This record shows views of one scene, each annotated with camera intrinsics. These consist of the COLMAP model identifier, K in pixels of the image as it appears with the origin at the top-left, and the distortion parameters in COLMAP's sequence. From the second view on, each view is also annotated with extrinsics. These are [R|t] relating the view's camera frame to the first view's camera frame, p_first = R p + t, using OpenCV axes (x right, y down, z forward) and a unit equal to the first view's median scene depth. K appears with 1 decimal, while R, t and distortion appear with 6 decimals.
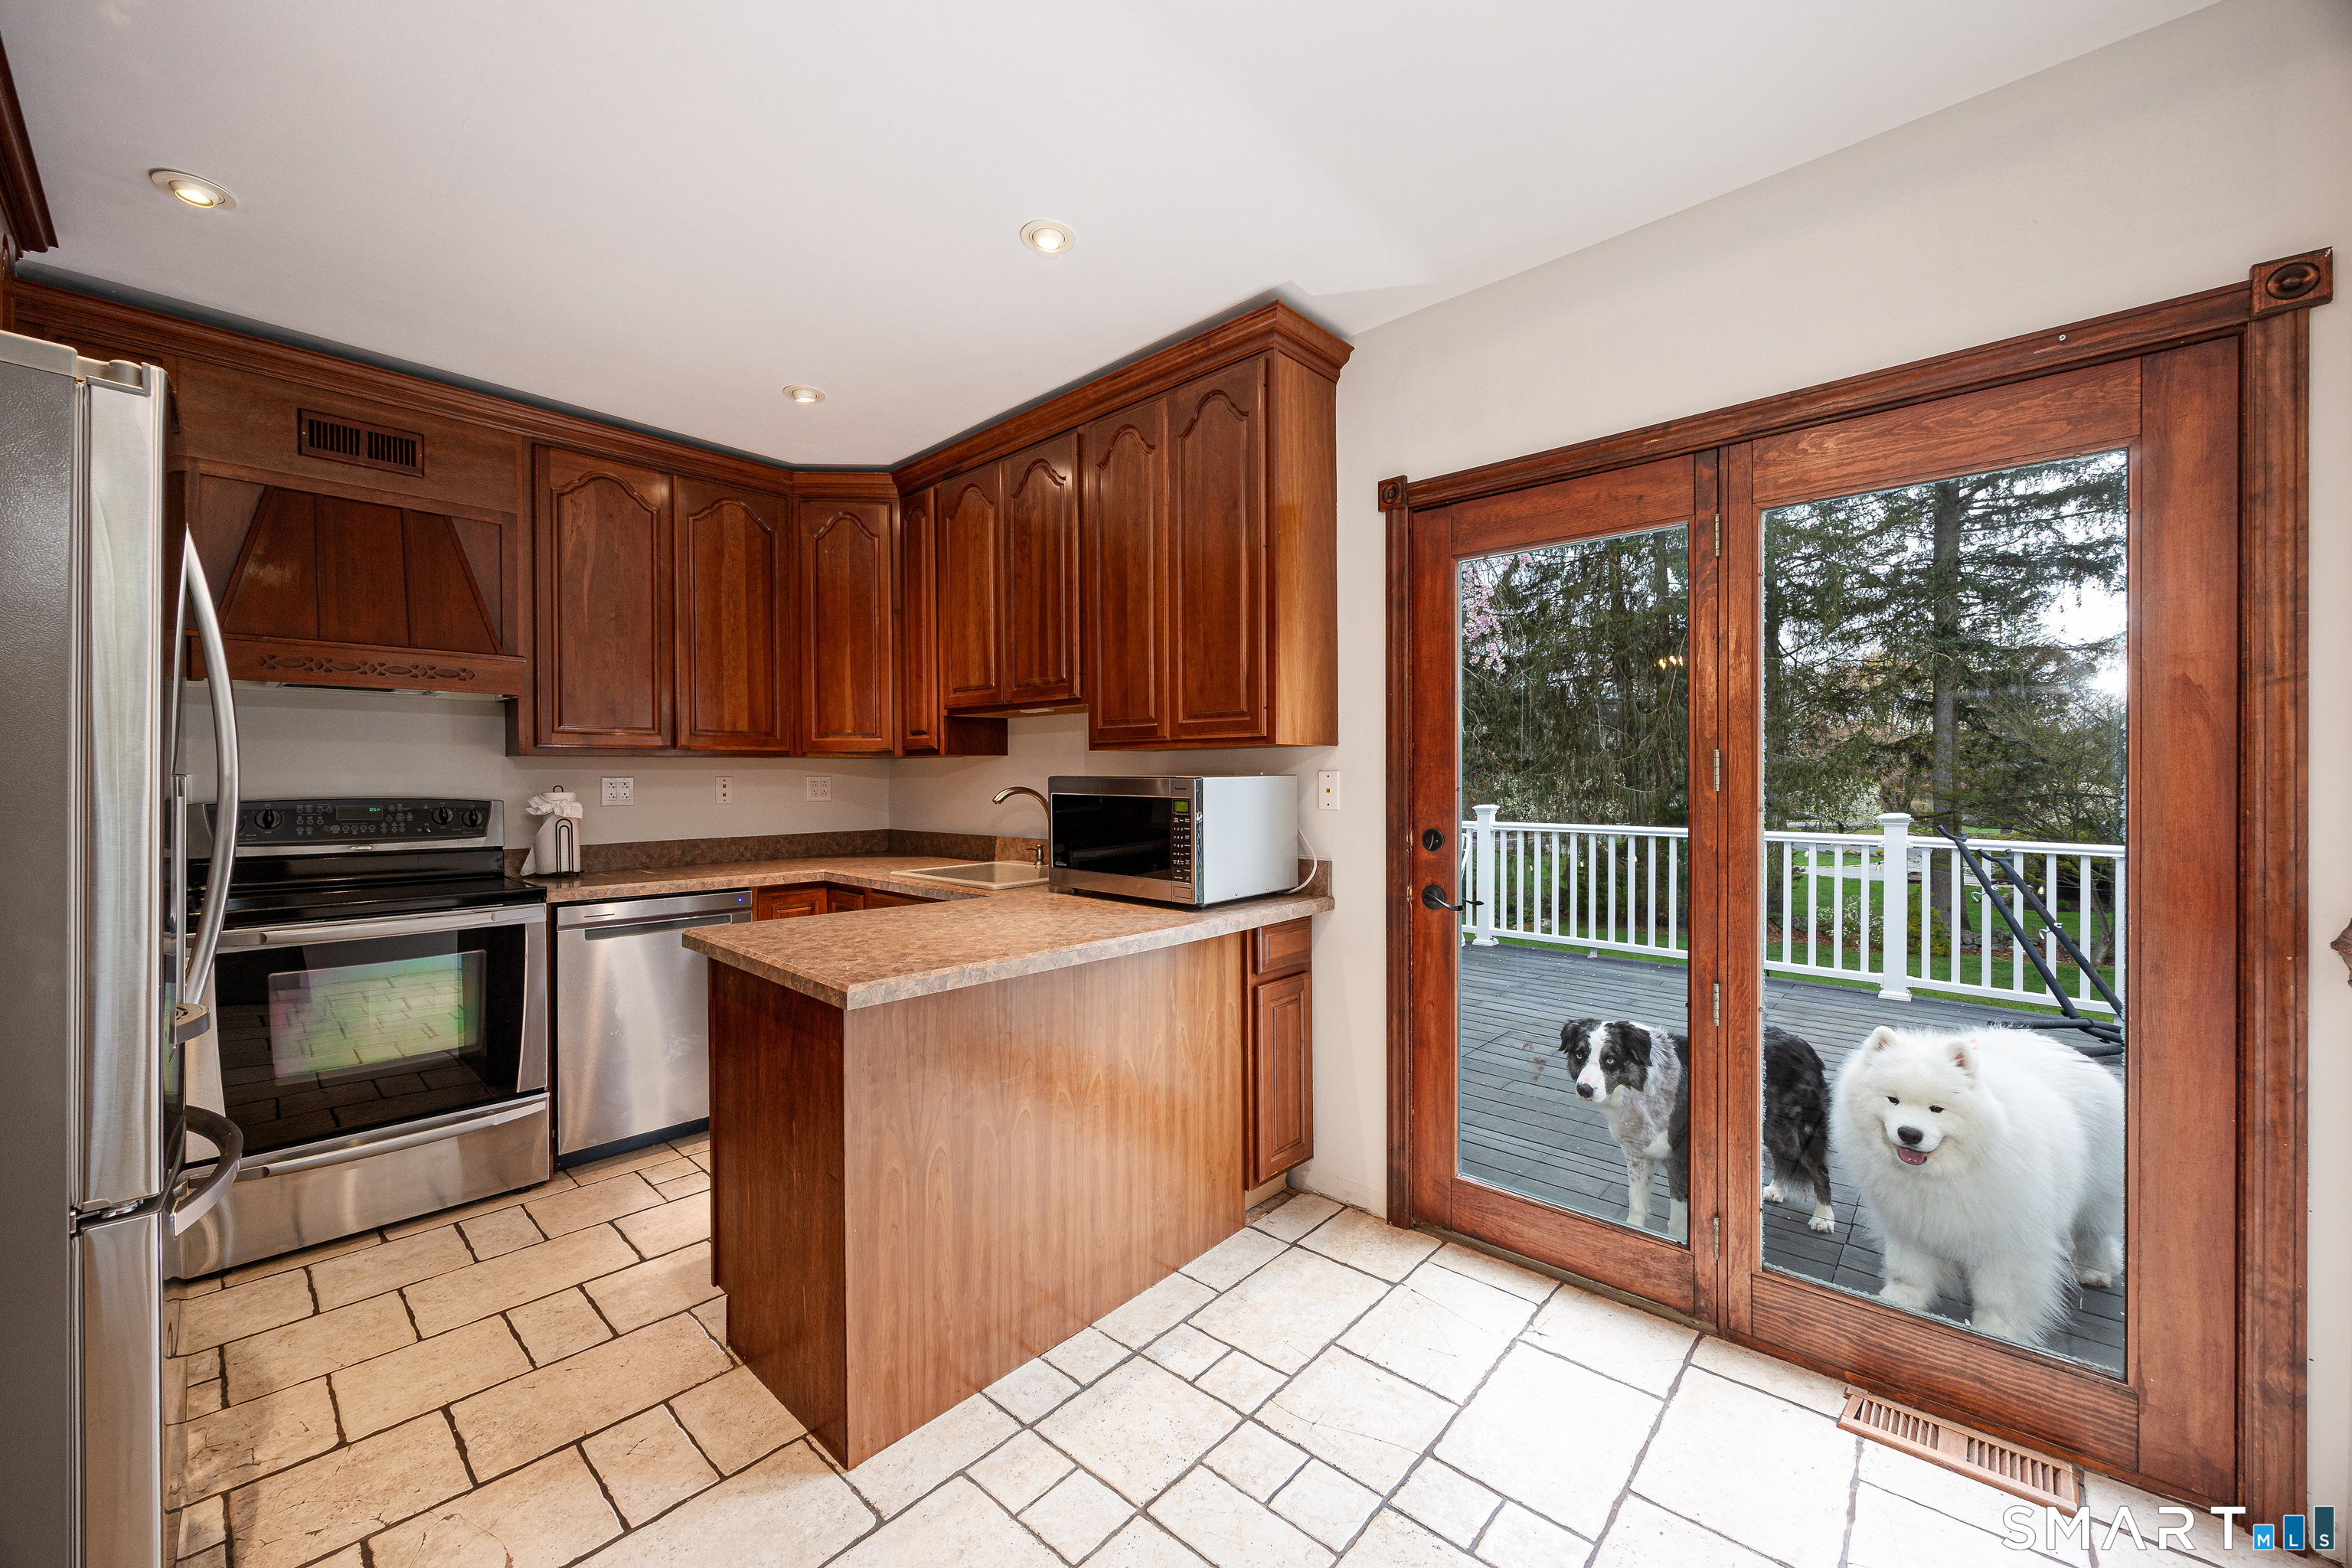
lens RADIAL K [[913.8, 0, 1176.0], [0, 913.8, 784.0], [0, 0, 1]] dist [-0.000023, 0.000365]
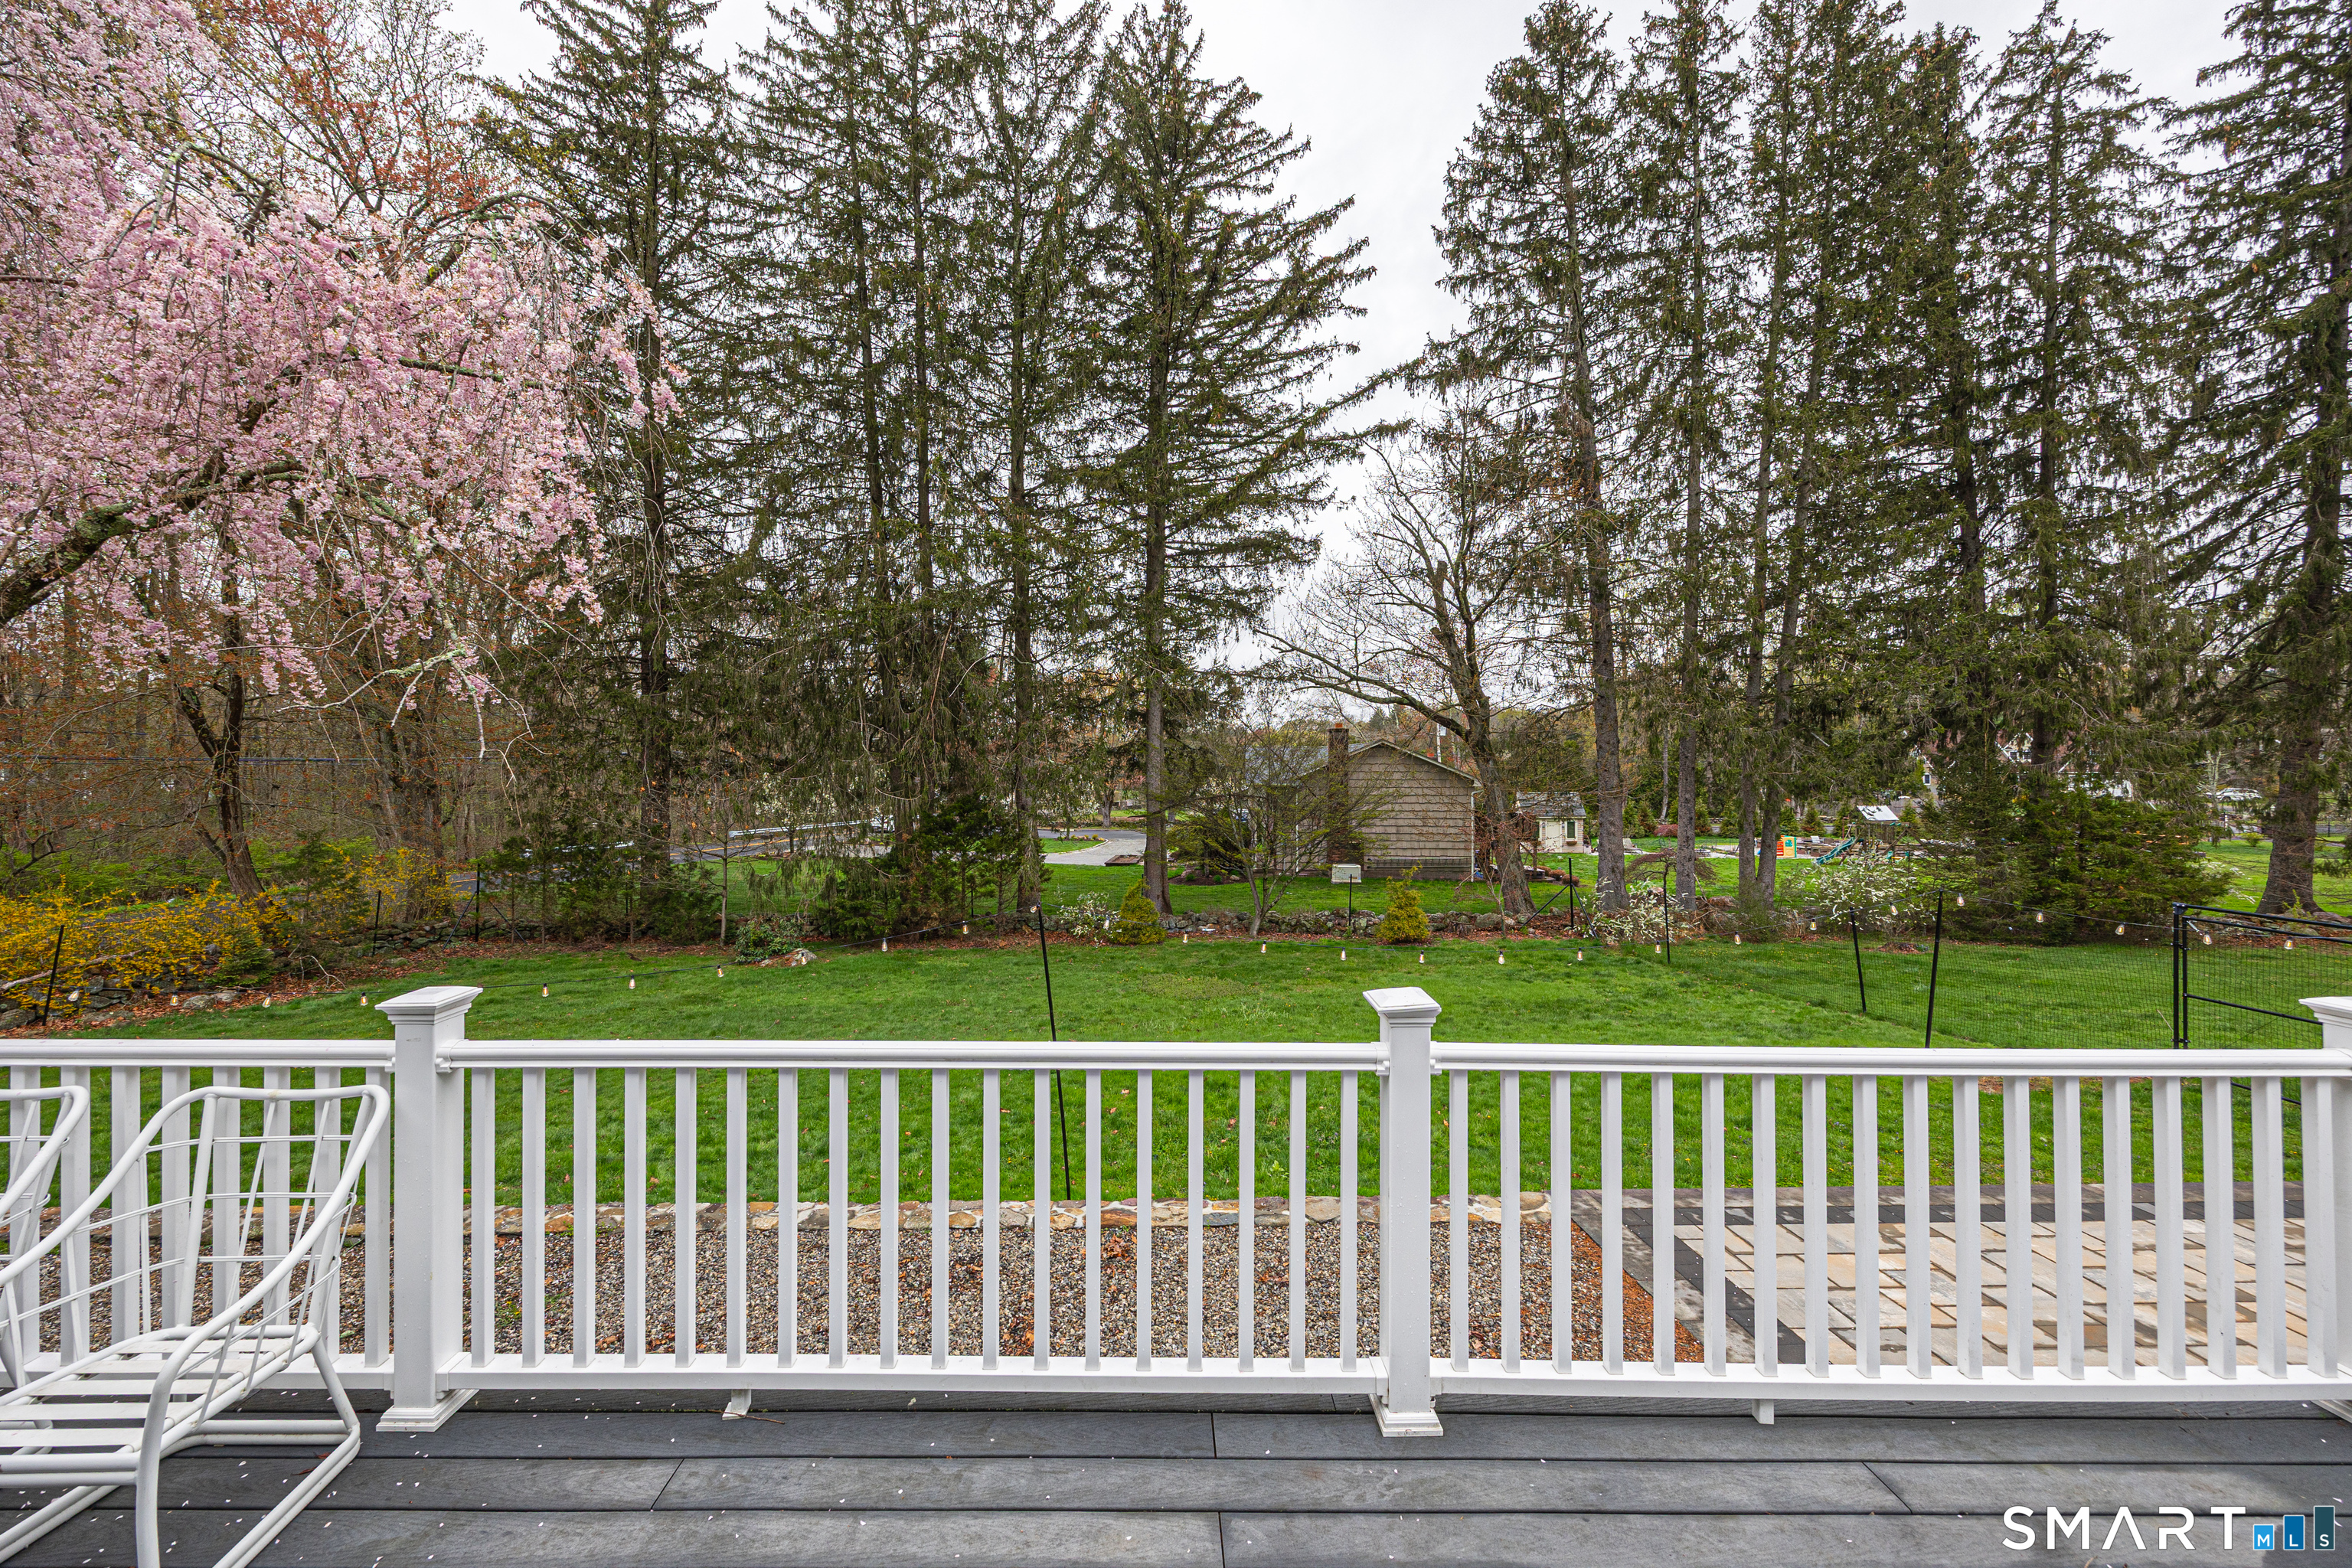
lens RADIAL K [[936.5, 0, 1175.0], [0, 936.5, 749.5], [0, 0, 1]] dist [-0.001818, -0.000662]
pose [[0.734004, 0.013742, 0.679006, 0.243249], [0.007009, 0.999589, -0.027808, -0.043470], [-0.679109, 0.025170, 0.733606, 0.447701]]
